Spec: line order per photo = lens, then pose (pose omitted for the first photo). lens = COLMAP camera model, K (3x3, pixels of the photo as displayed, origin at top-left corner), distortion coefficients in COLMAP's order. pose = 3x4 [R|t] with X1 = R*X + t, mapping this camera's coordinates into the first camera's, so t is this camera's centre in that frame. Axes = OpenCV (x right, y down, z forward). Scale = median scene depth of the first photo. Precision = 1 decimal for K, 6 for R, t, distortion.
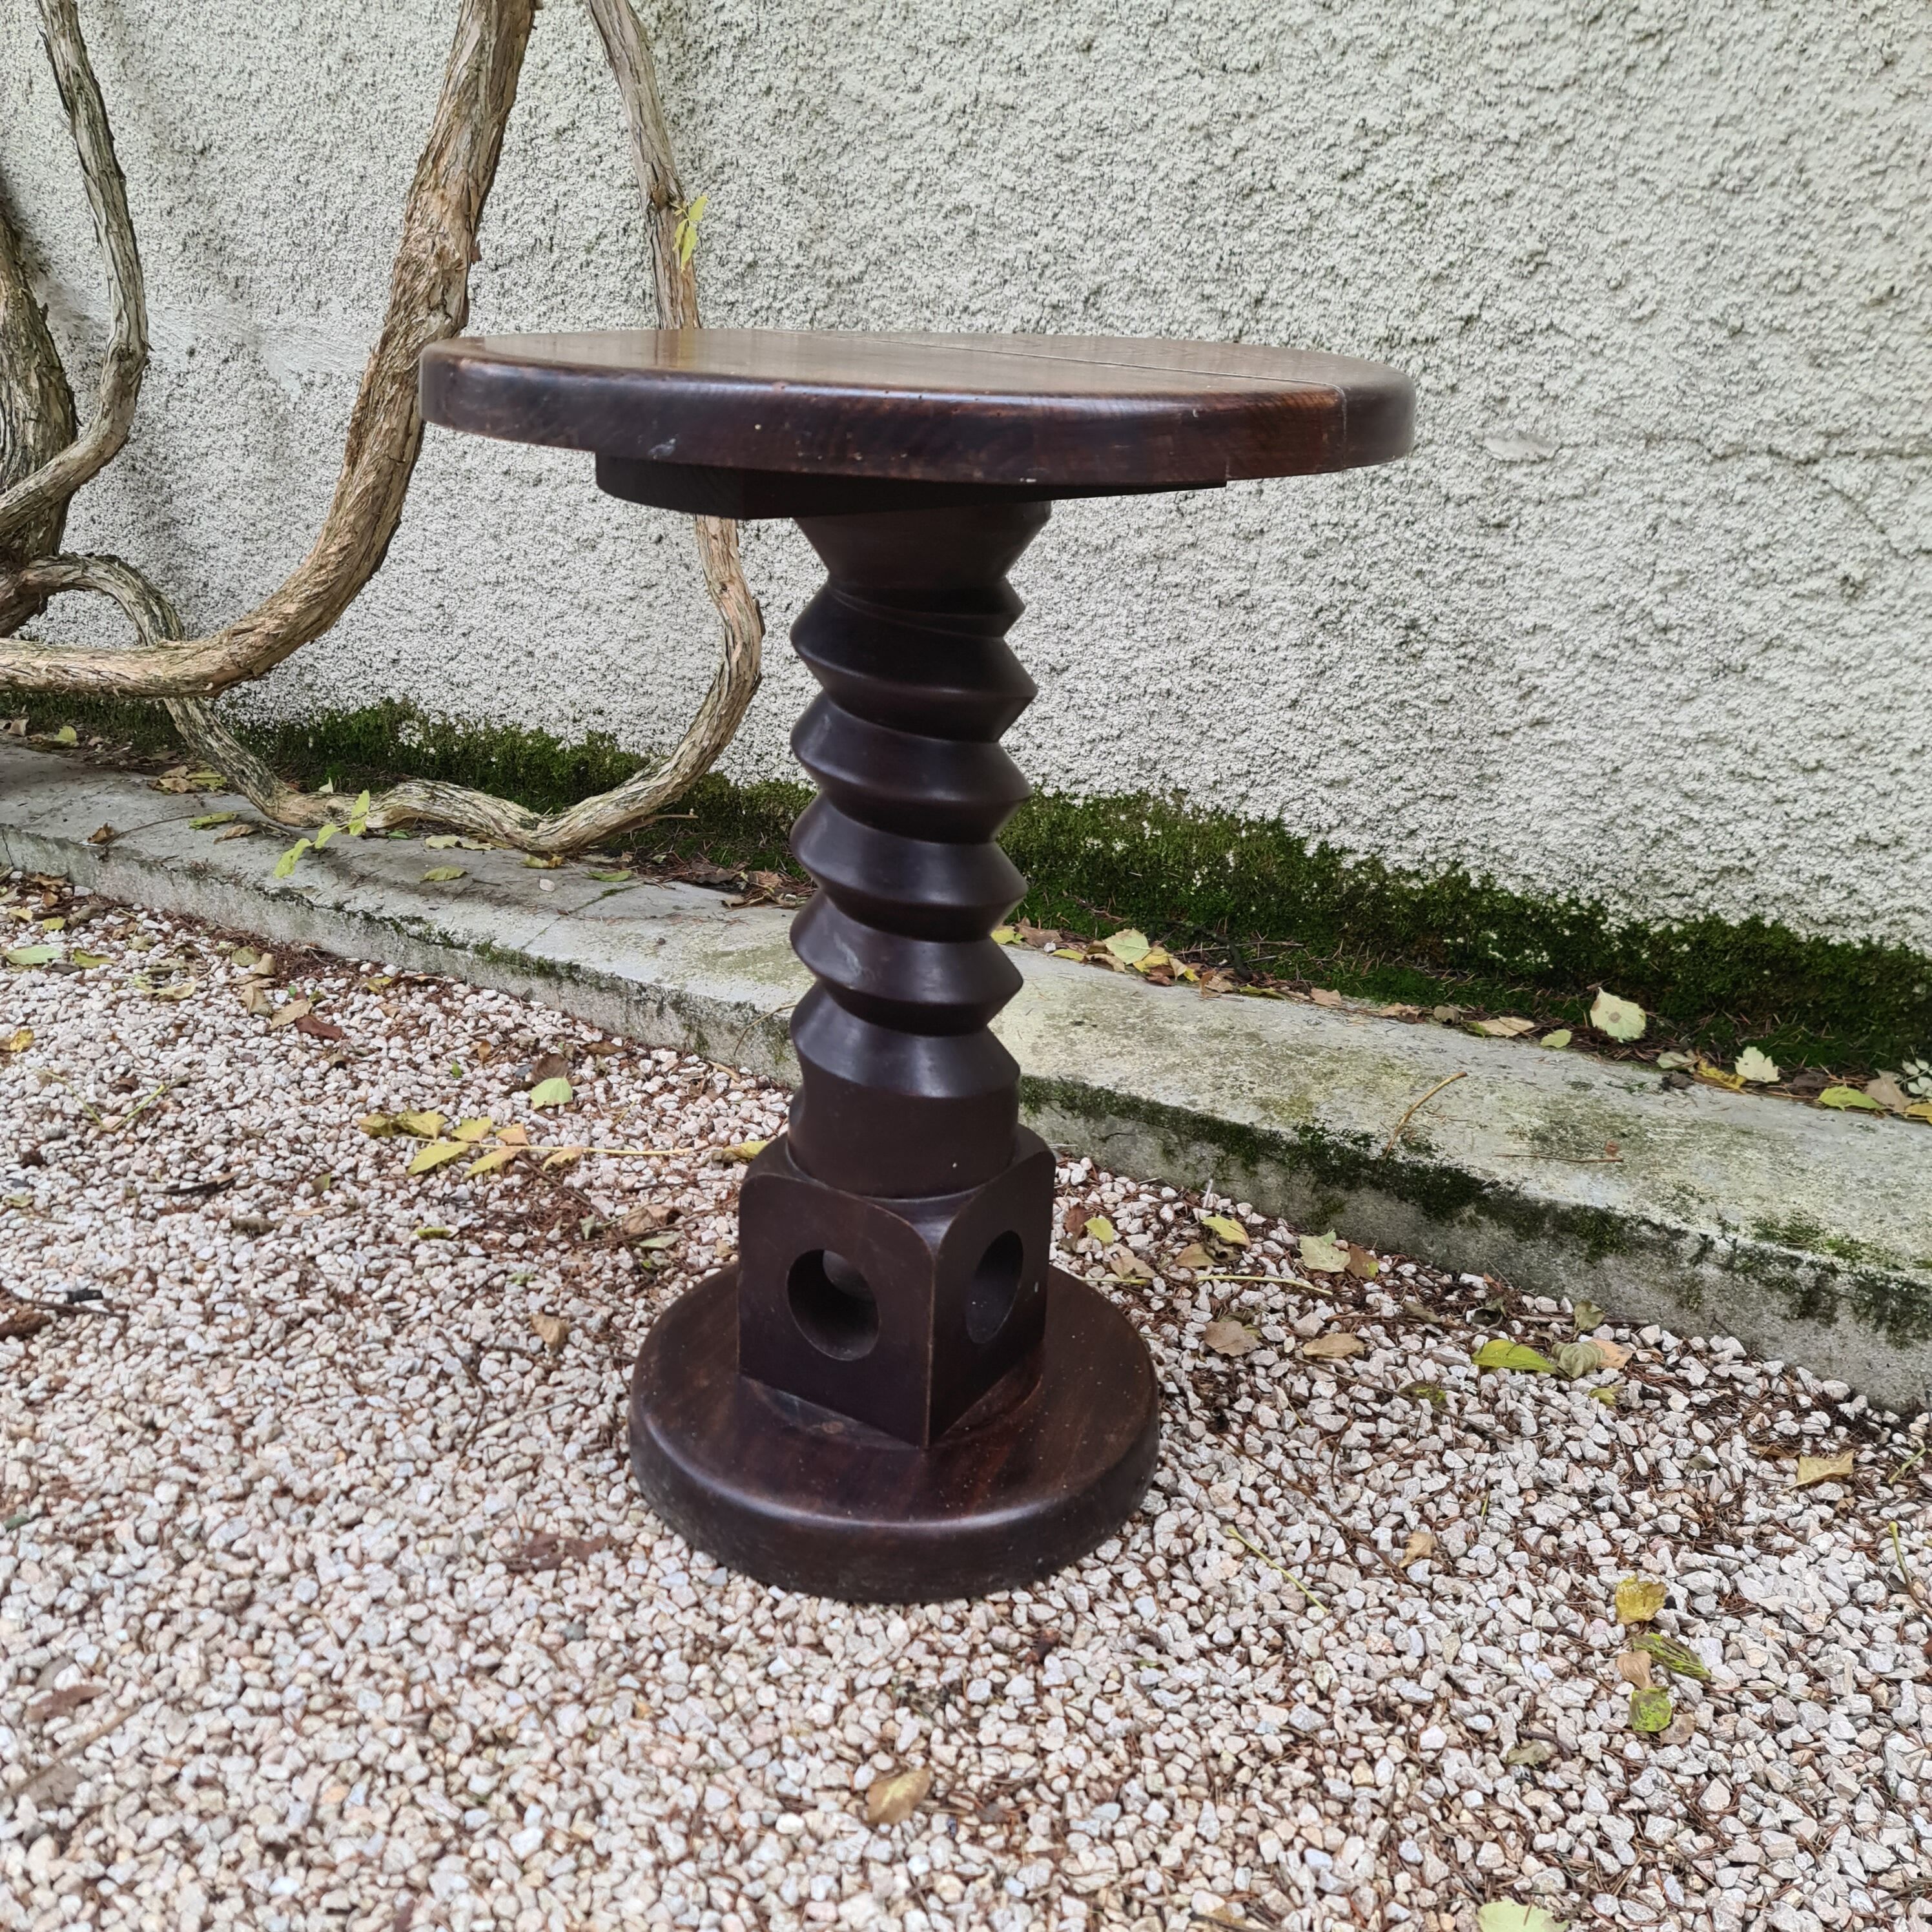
lens RADIAL K [[1868.5, 0, 915.5], [0, 1868.5, 1011.3], [0, 0, 1]] dist [0.039329, -0.001533]
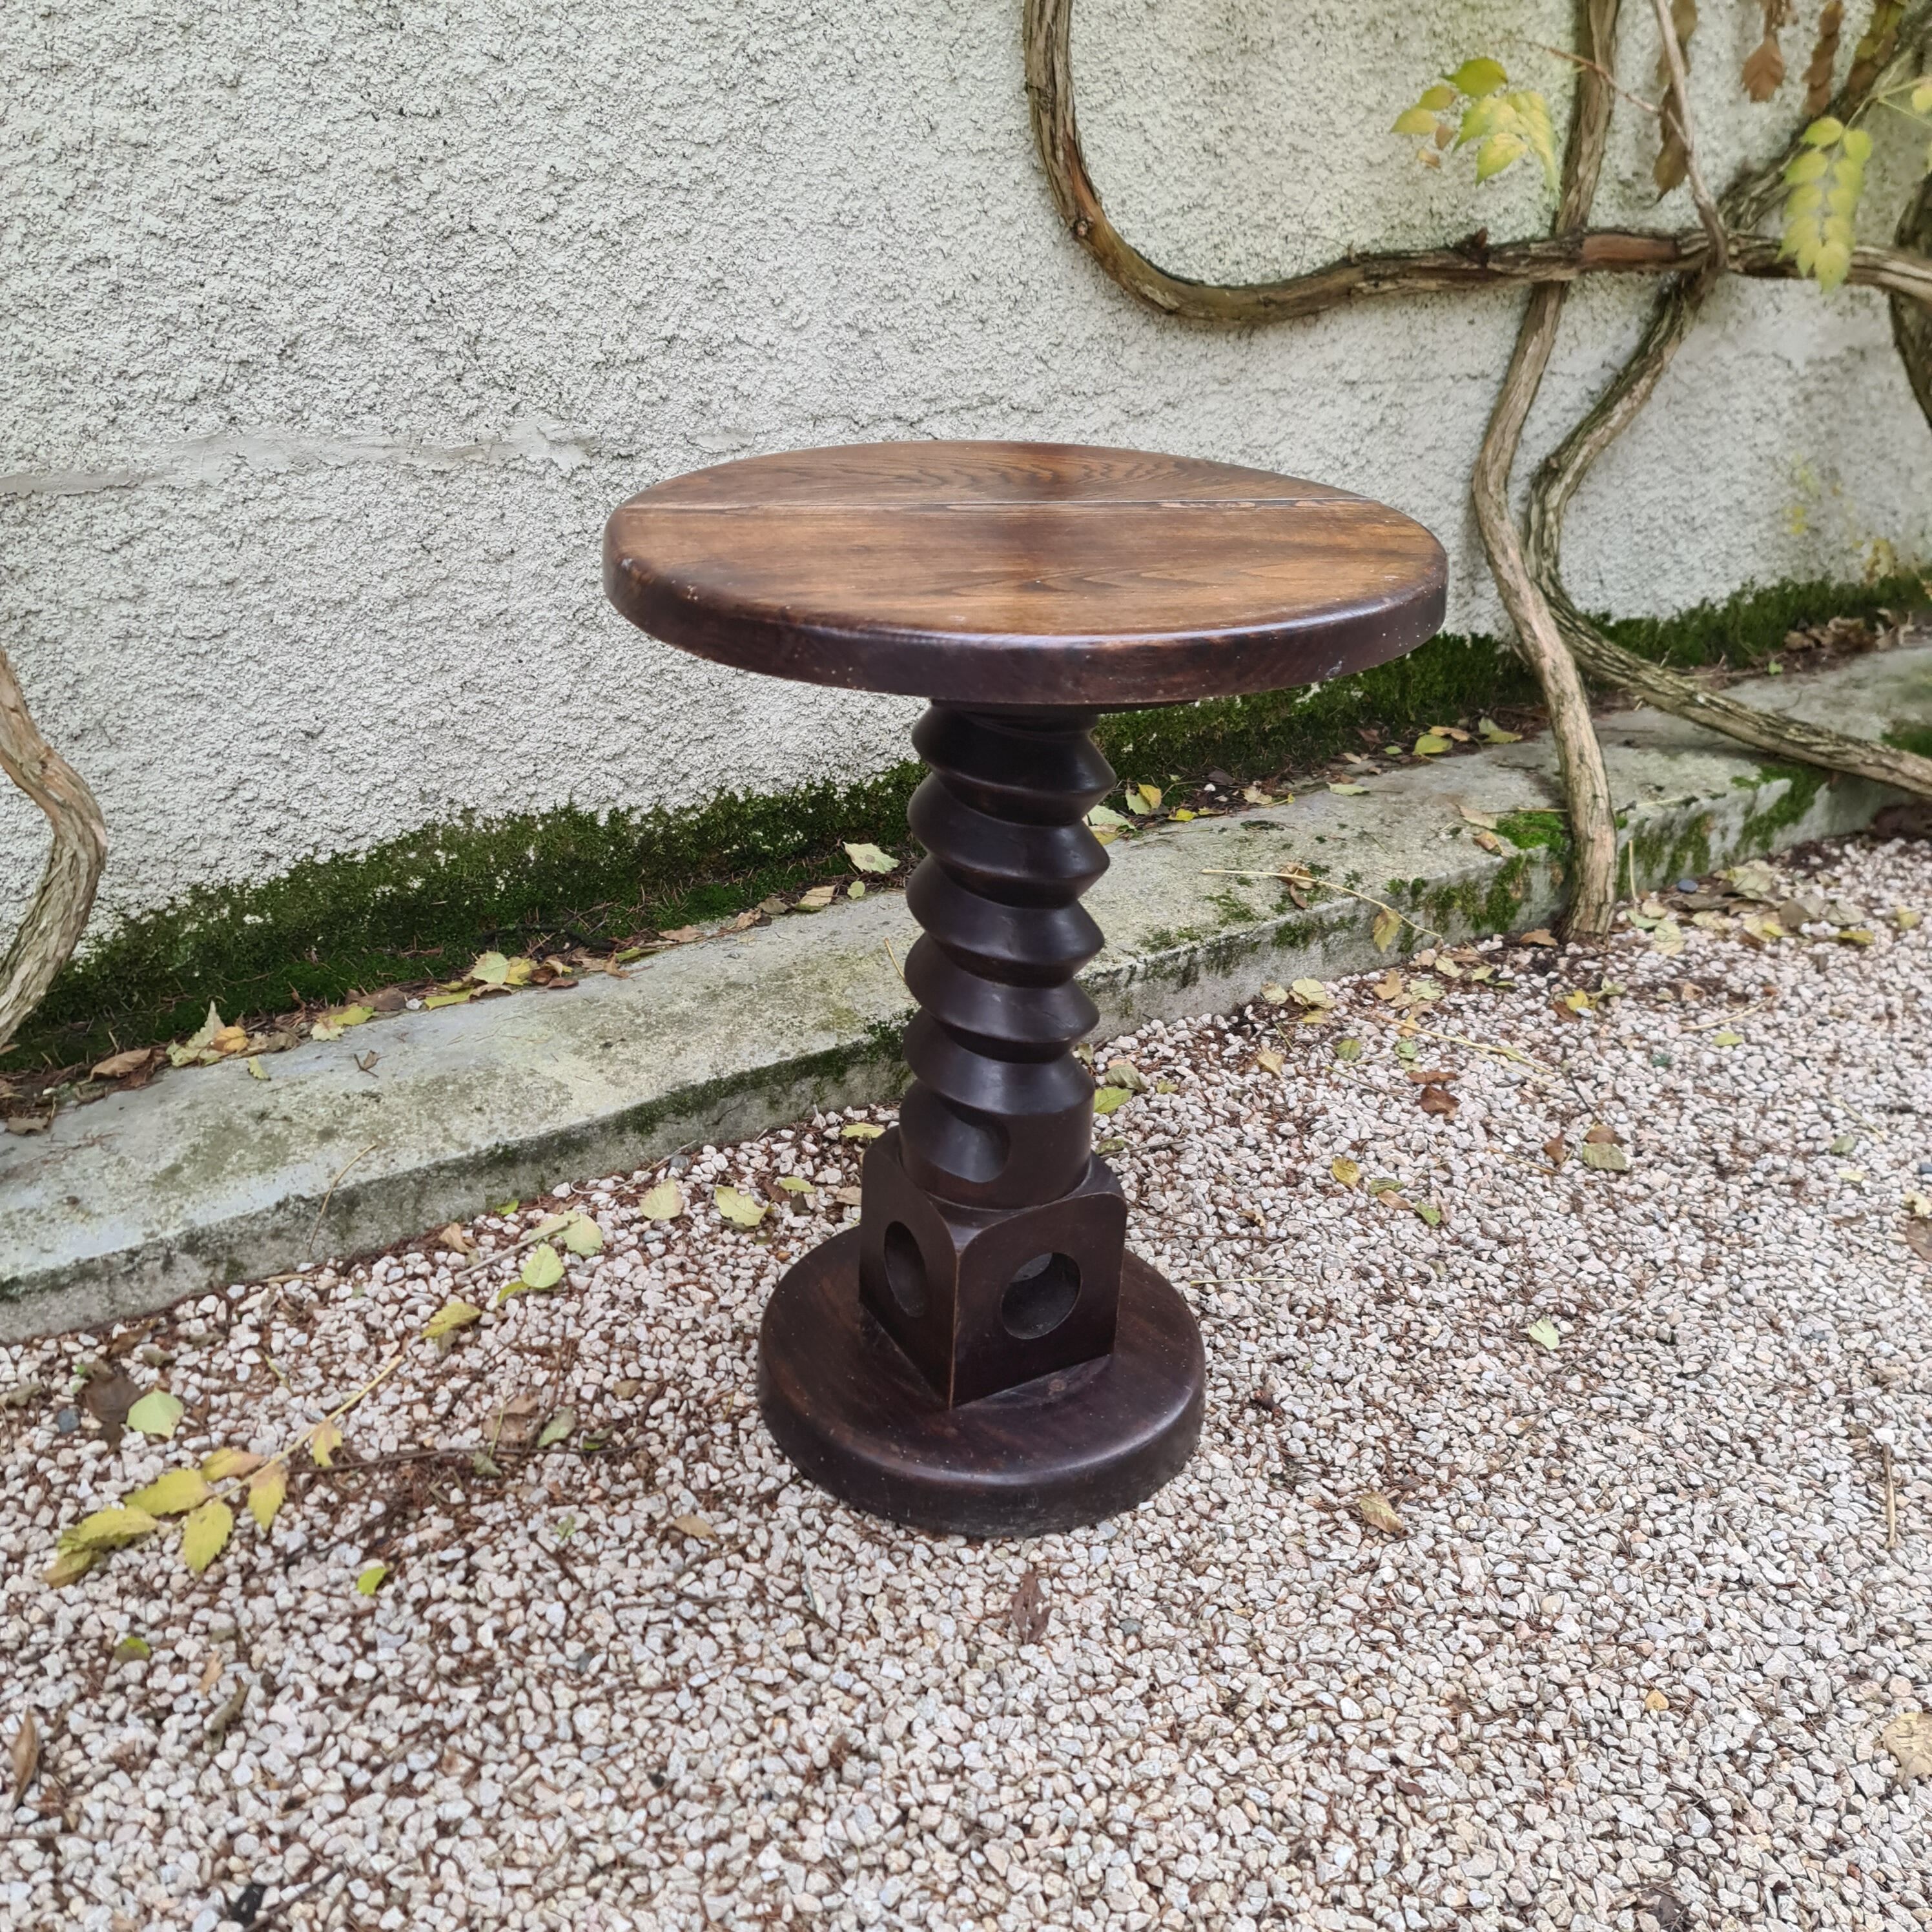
lens RADIAL K [[1889.4, 0, 949.2], [0, 1889.4, 995.2], [0, 0, 1]] dist [0.089486, -0.074049]
pose [[0.458924, -0.415818, 0.785165, -0.754786], [0.321050, 0.901620, 0.289841, -0.308960], [-0.828442, 0.119062, 0.547274, 0.288665]]
